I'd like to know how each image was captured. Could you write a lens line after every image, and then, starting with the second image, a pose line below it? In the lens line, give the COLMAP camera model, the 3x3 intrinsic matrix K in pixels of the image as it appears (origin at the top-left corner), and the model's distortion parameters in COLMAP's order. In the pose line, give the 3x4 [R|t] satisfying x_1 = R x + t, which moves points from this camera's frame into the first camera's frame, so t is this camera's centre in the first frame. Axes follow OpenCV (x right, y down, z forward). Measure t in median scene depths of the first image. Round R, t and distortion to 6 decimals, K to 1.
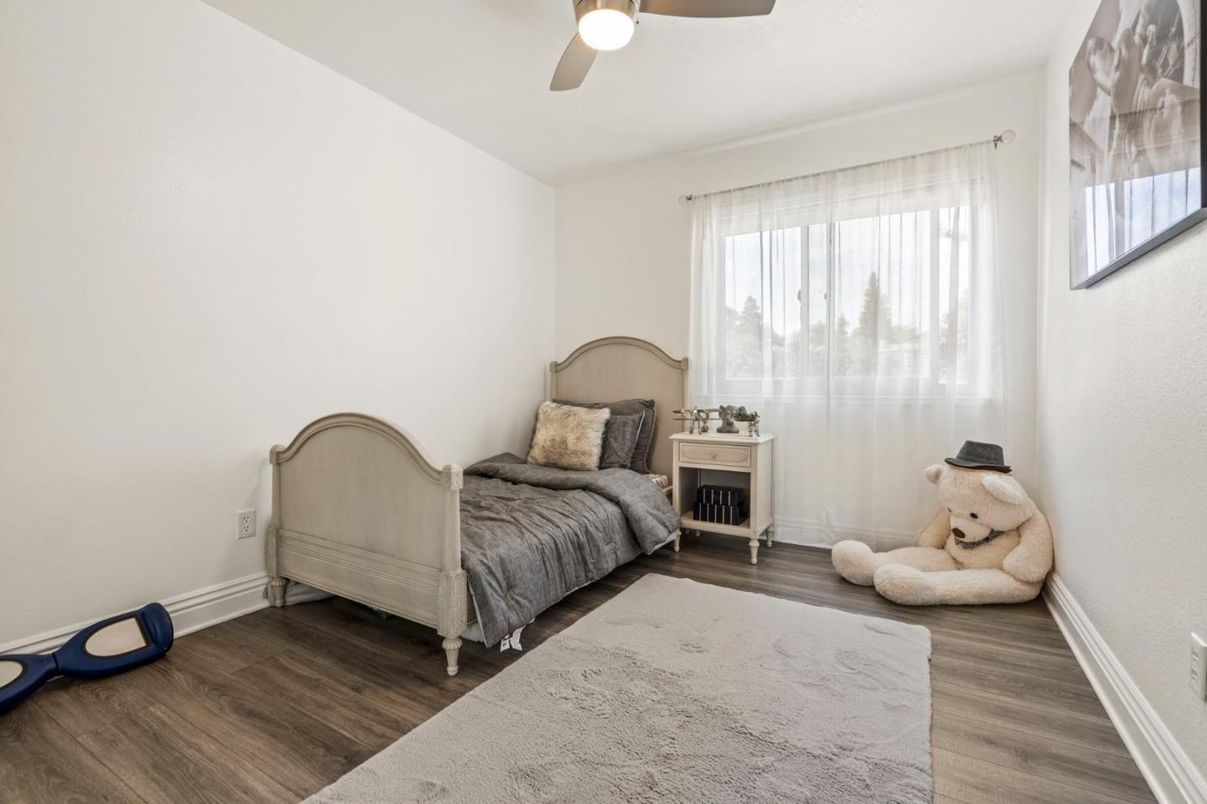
lens RADIAL K [[550.2, 0, 597.0], [0, 550.2, 392.0], [0, 0, 1]] dist [-0.002155, 0.000032]
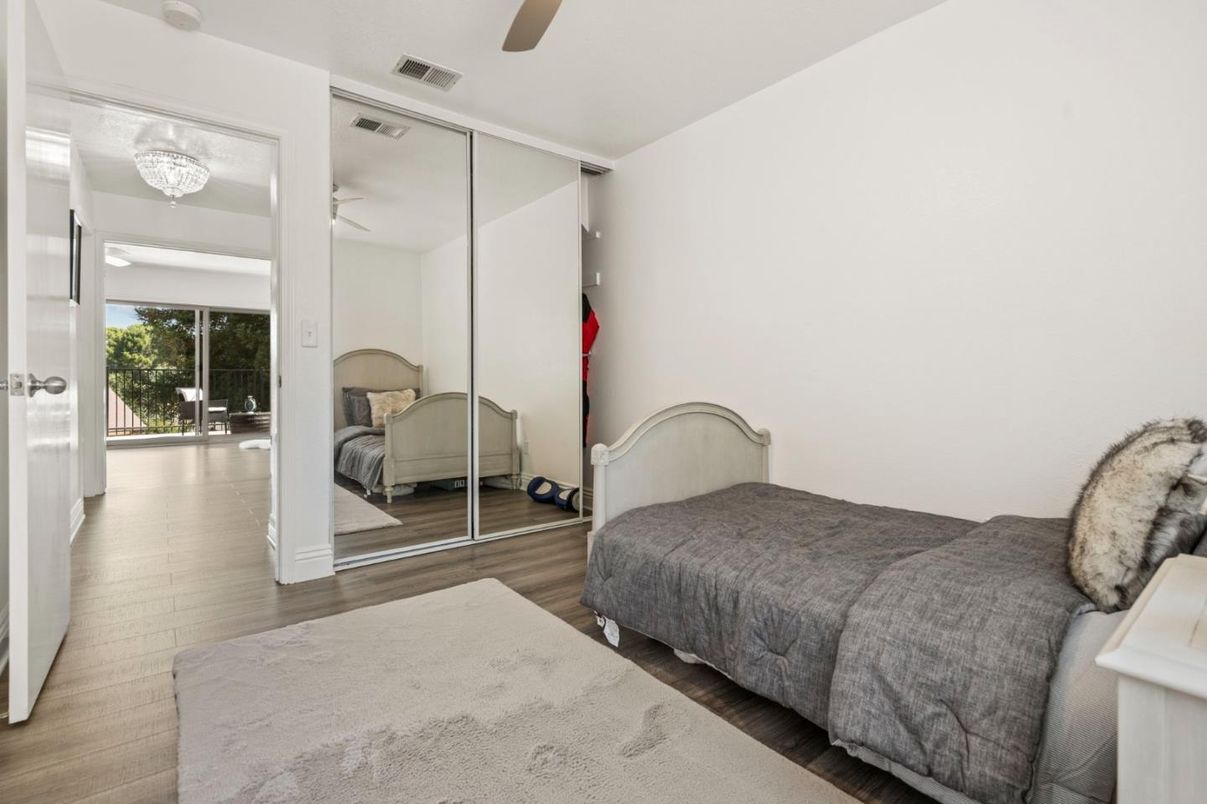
lens RADIAL K [[550.2, 0, 597.0], [0, 550.2, 392.0], [0, 0, 1]] dist [-0.002155, 0.000032]
pose [[-0.364538, 0.012761, -0.931101, 0.710199], [-0.009146, 0.999809, 0.017284, -0.005696], [0.931143, 0.014817, -0.364352, 1.180365]]
